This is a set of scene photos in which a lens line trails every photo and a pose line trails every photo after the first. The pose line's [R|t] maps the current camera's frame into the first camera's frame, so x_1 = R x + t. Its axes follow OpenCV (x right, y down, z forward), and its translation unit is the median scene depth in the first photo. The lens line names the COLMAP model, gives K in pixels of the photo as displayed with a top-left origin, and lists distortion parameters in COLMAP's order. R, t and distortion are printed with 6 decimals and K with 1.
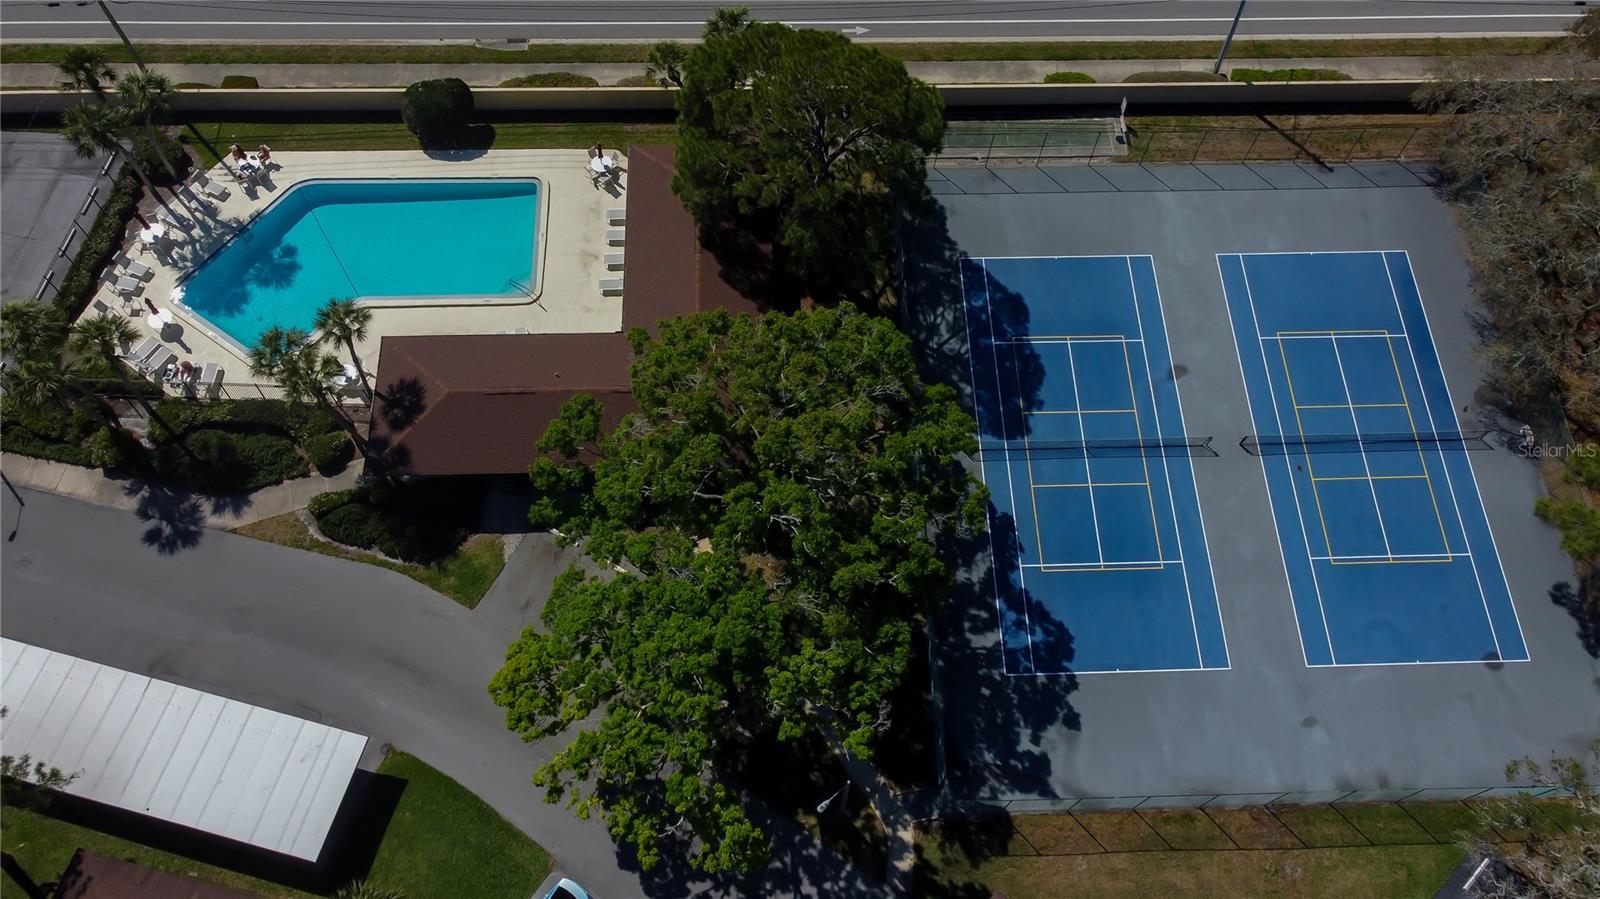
lens RADIAL K [[1301.8, 0, 800.0], [0, 1301.8, 449.5], [0, 0, 1]] dist [0.009654, 0.019781]
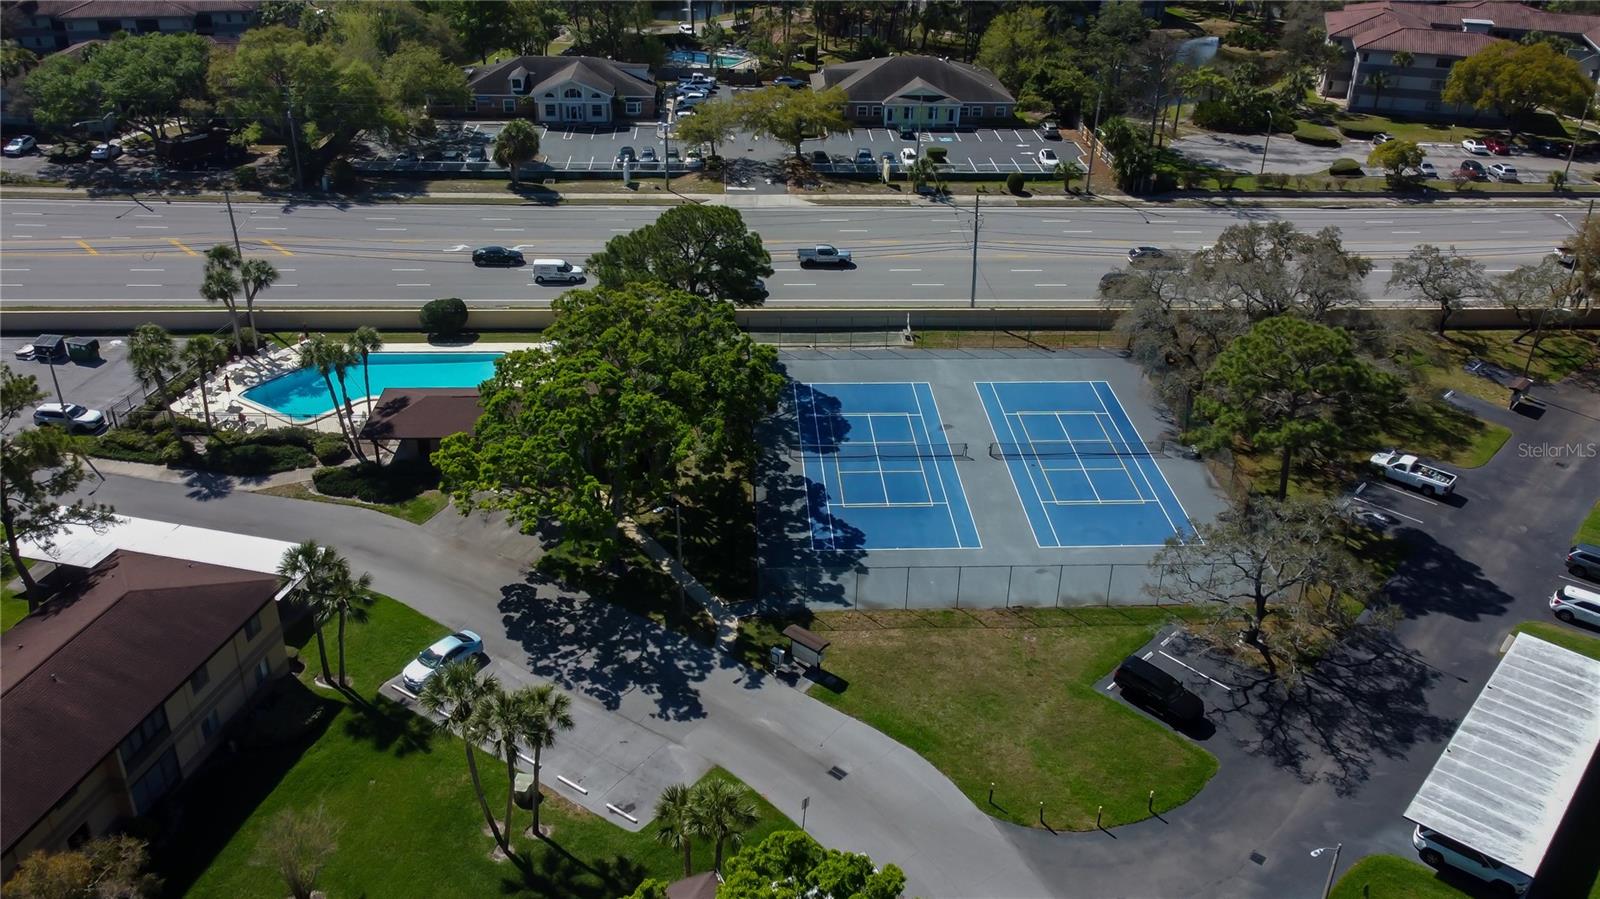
lens RADIAL K [[1301.8, 0, 800.0], [0, 1301.8, 449.5], [0, 0, 1]] dist [0.009654, 0.019781]
pose [[0.999838, -0.014975, 0.010008, 0.126412], [0.018009, 0.822080, -0.569087, 0.810667], [0.000295, 0.569175, 0.822216, -0.151472]]
